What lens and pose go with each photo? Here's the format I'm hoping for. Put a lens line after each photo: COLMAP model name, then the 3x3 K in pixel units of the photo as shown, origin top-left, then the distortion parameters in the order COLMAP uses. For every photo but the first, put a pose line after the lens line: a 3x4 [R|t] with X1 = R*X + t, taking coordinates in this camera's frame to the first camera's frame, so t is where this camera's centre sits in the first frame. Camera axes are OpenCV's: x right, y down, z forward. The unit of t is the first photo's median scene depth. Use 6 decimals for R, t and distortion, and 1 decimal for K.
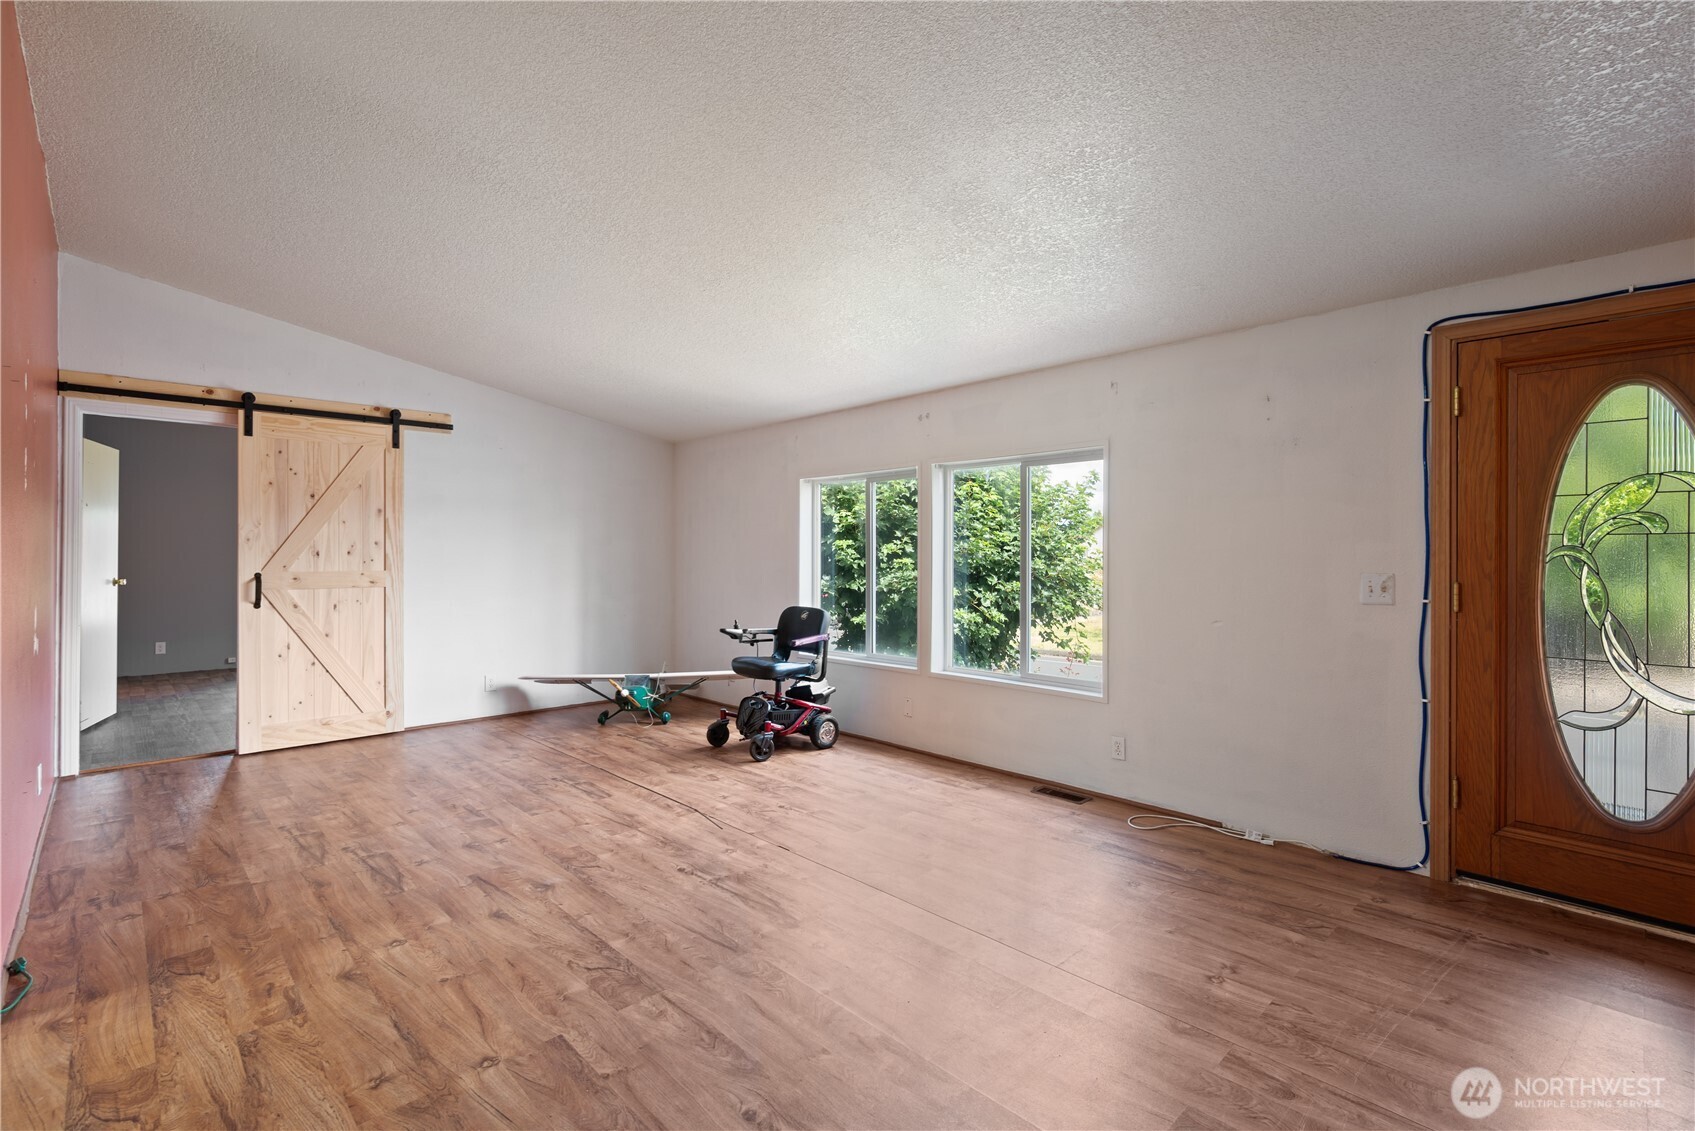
lens RADIAL K [[746.9, 0, 846.1], [0, 746.9, 557.3], [0, 0, 1]] dist [0.000089, 0.000473]
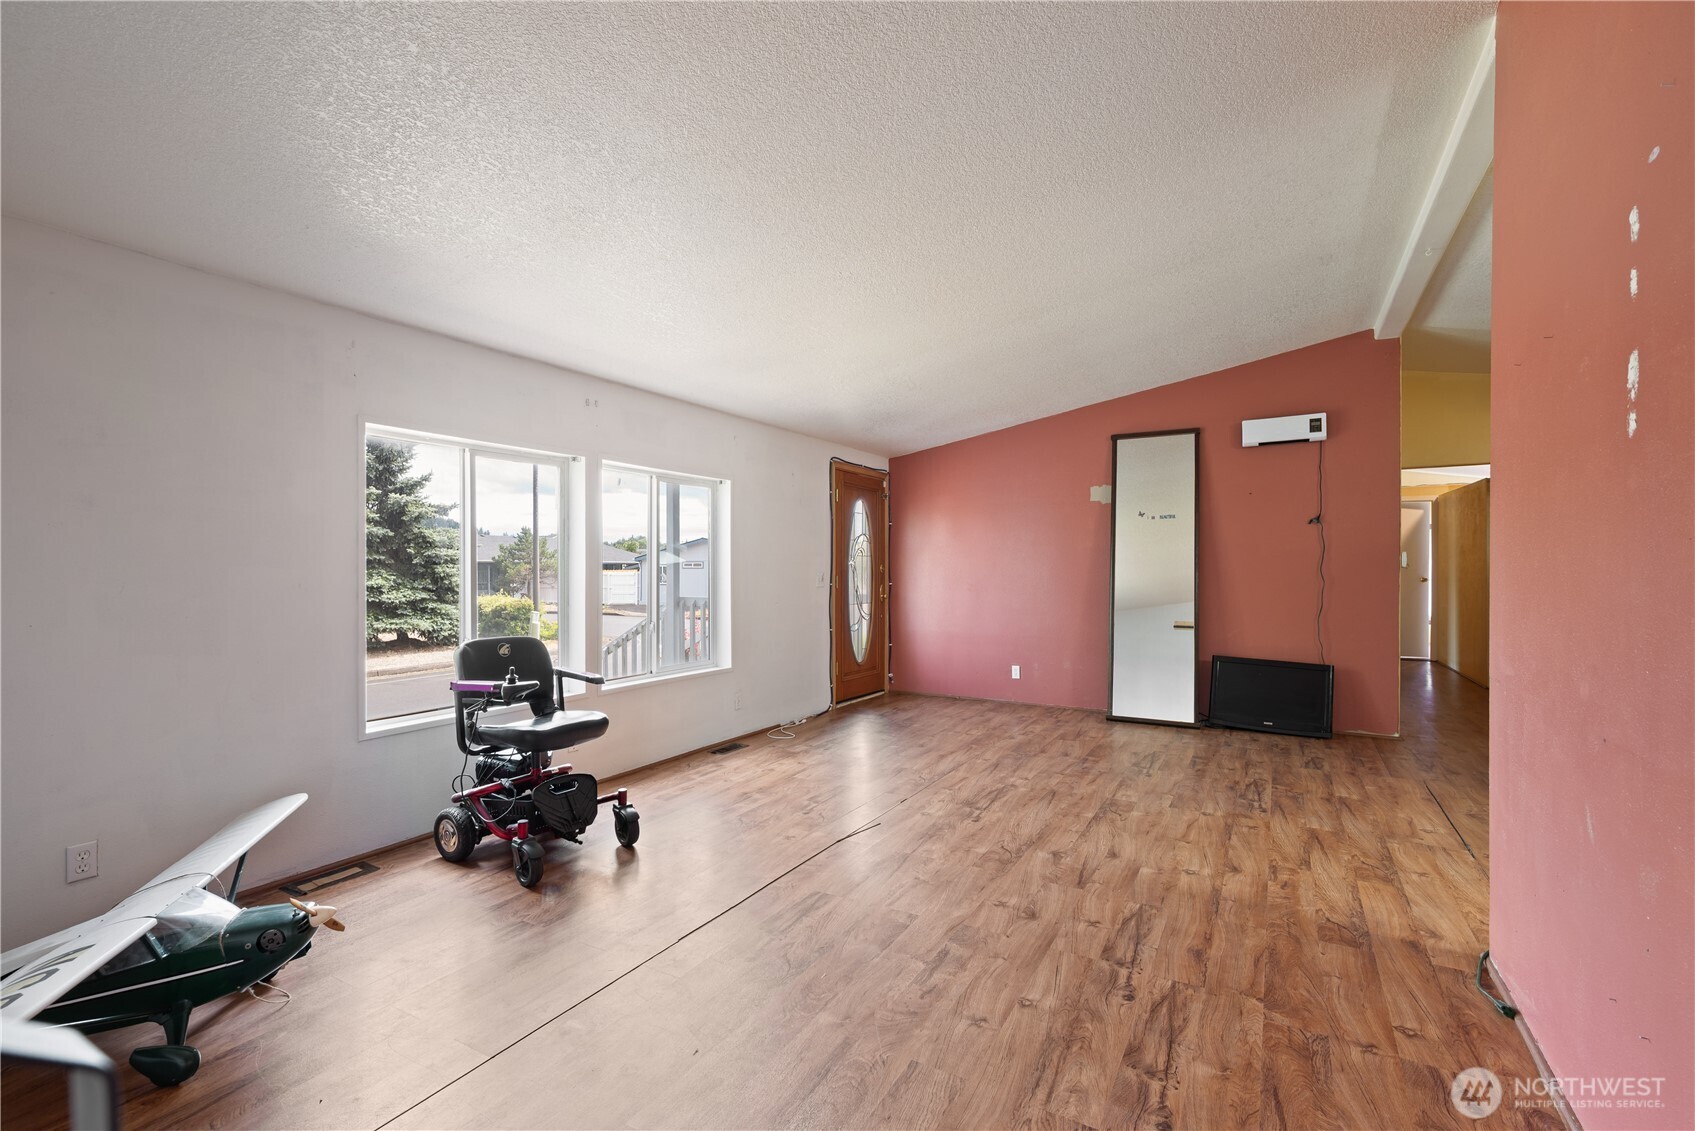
lens RADIAL K [[757.0, 0, 844.1], [0, 757.0, 562.9], [0, 0, 1]] dist [-0.000707, -0.000573]
pose [[-0.268007, 0.001599, 0.963416, -1.380263], [-0.003471, 0.999991, -0.002625, 0.002807], [-0.963411, -0.004047, -0.267999, 1.571331]]
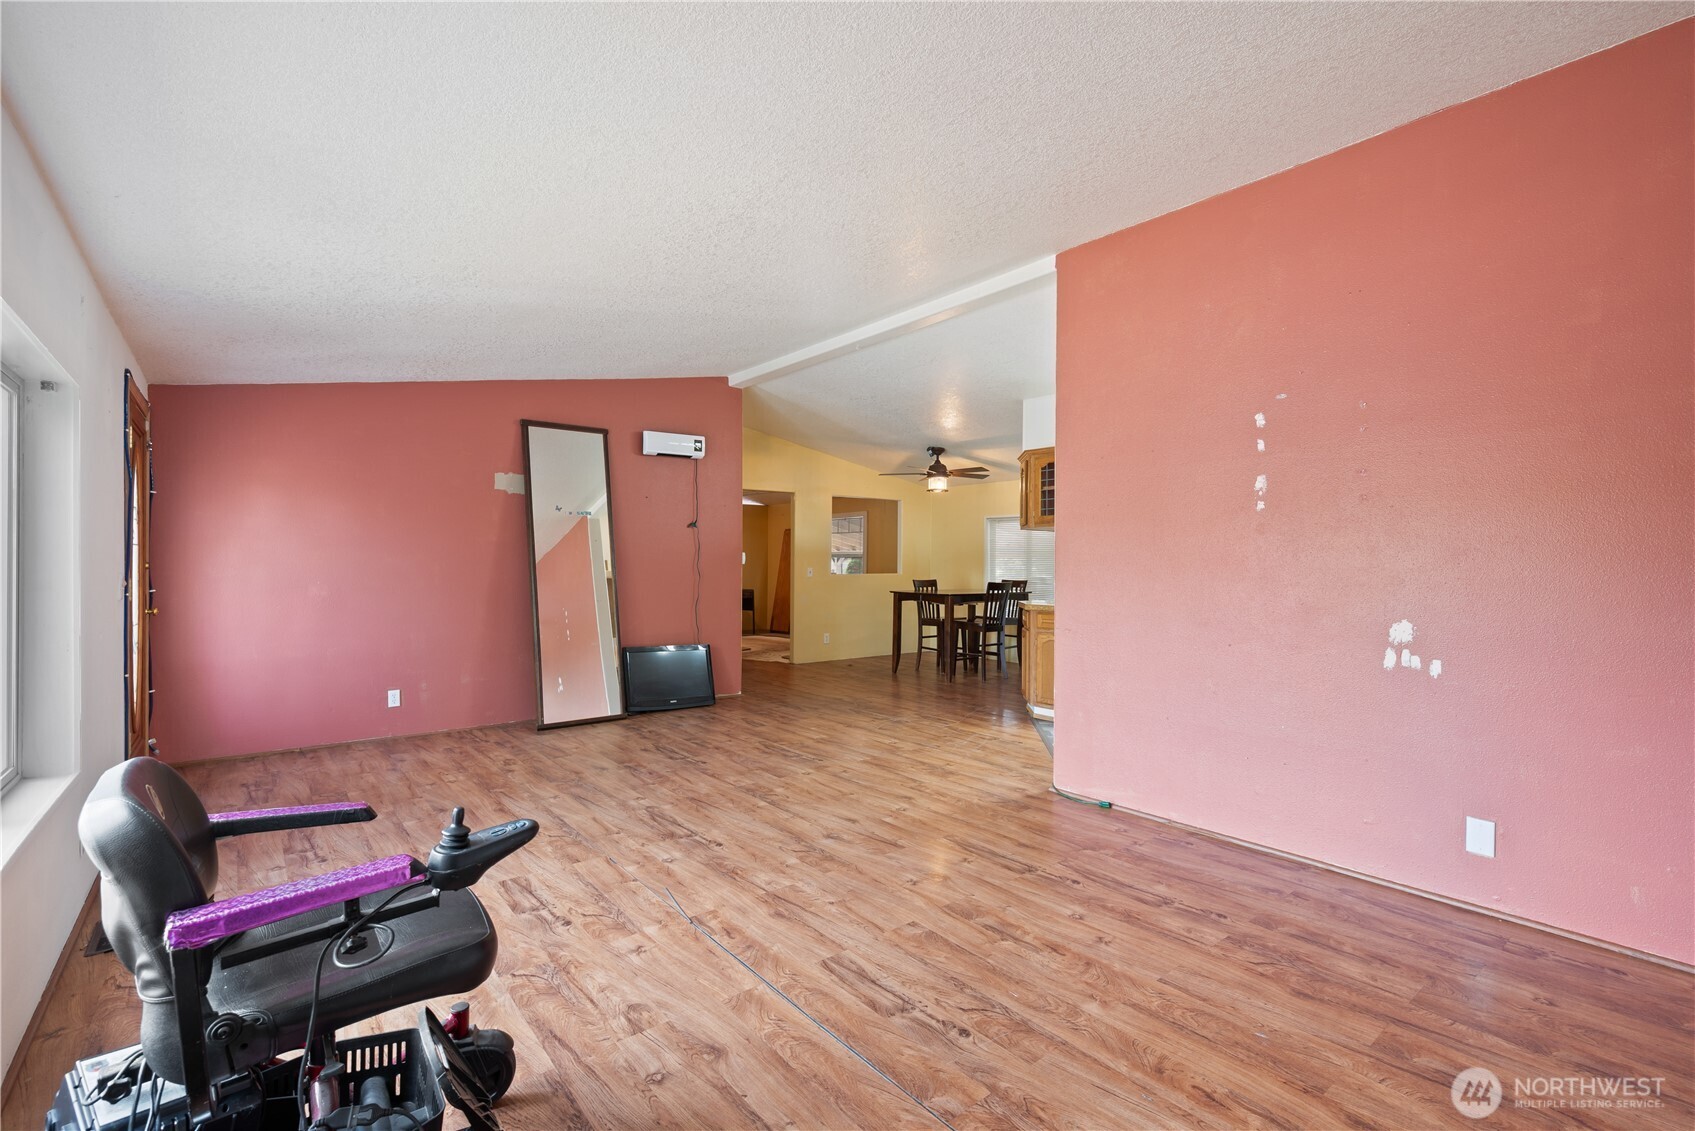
lens RADIAL K [[757.0, 0, 844.1], [0, 757.0, 562.9], [0, 0, 1]] dist [-0.000707, -0.000573]
pose [[-0.995512, -0.006560, 0.094403, -0.519140], [-0.006806, 0.999974, -0.002278, 0.002324], [-0.094386, -0.002910, -0.995531, 2.146022]]
